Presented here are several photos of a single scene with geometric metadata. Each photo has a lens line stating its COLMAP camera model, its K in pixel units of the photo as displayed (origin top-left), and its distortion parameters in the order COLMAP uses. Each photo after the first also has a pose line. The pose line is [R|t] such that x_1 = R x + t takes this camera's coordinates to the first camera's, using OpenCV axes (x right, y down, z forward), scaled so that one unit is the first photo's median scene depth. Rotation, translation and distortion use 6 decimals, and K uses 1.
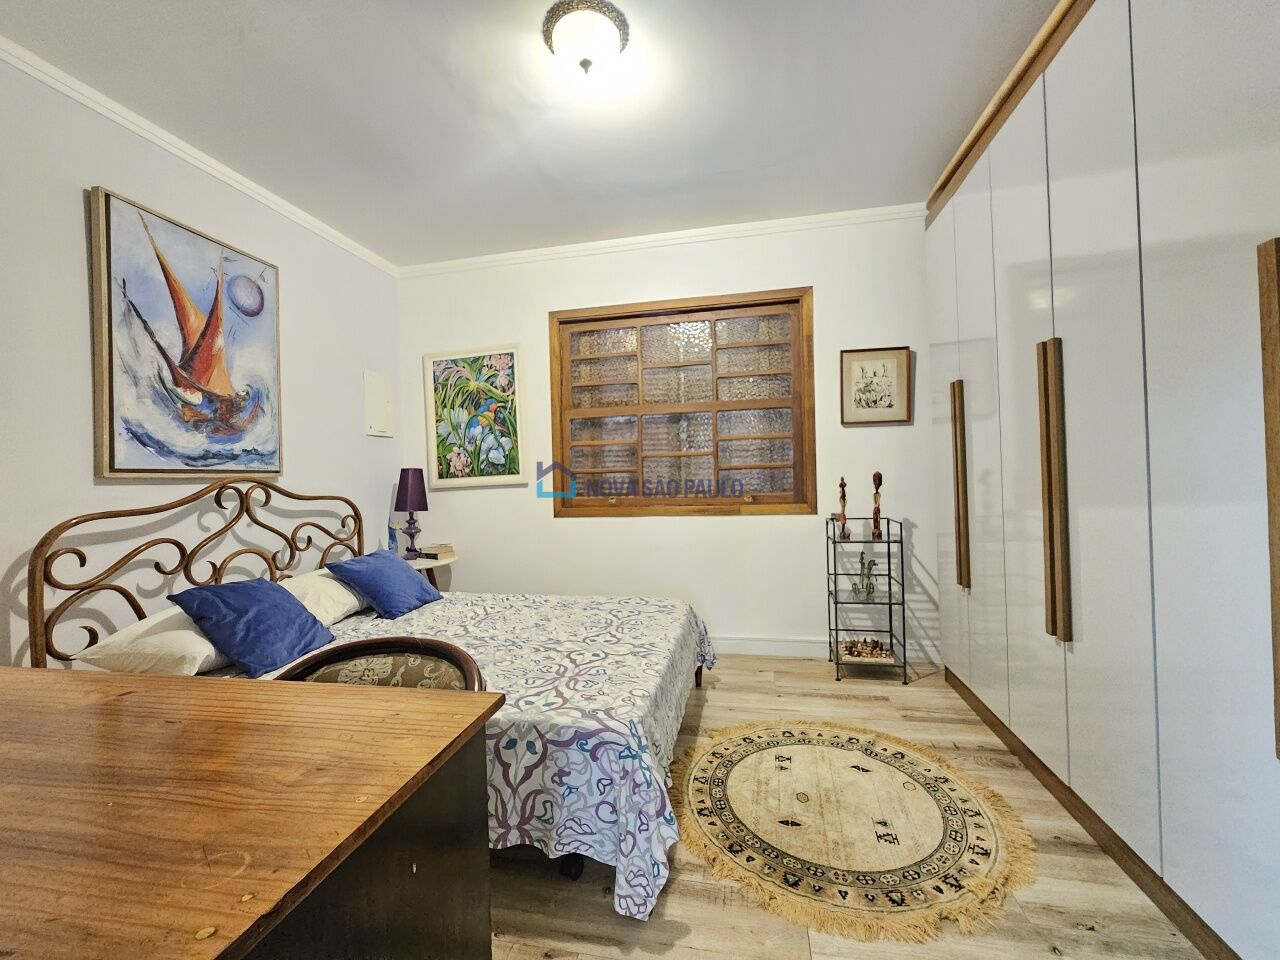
lens RADIAL K [[525.2, 0, 640.8], [0, 525.2, 476.0], [0, 0, 1]] dist [0.000235, -0.000272]
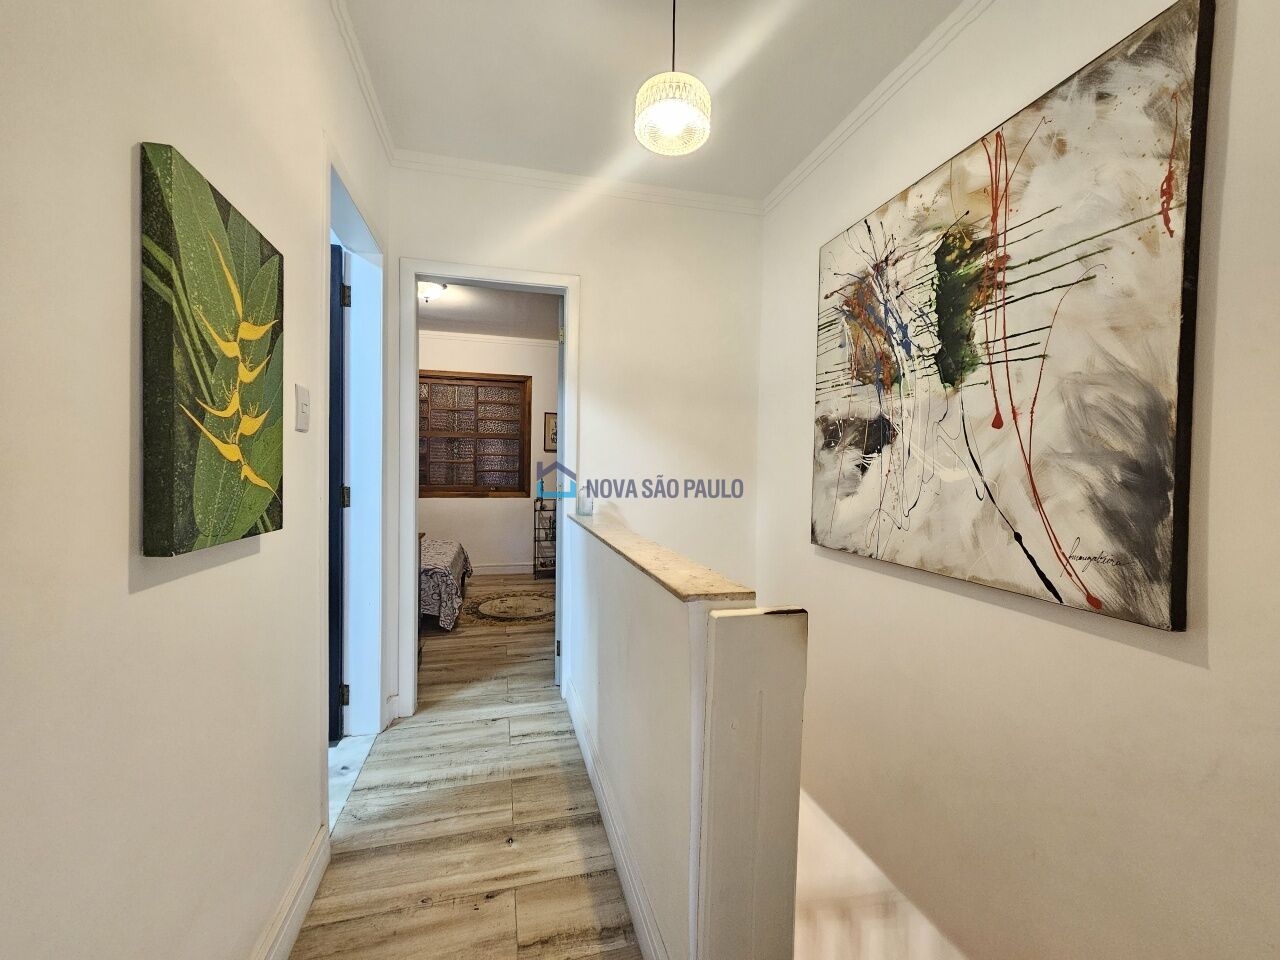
lens RADIAL K [[525.2, 0, 641.6], [0, 525.2, 479.0], [0, 0, 1]] dist [0.000235, -0.000272]
pose [[0.892190, 0.028891, 0.450736, -0.165724], [-0.036183, 0.999317, 0.007566, -0.022951], [-0.450209, -0.023059, 0.892625, -0.899835]]
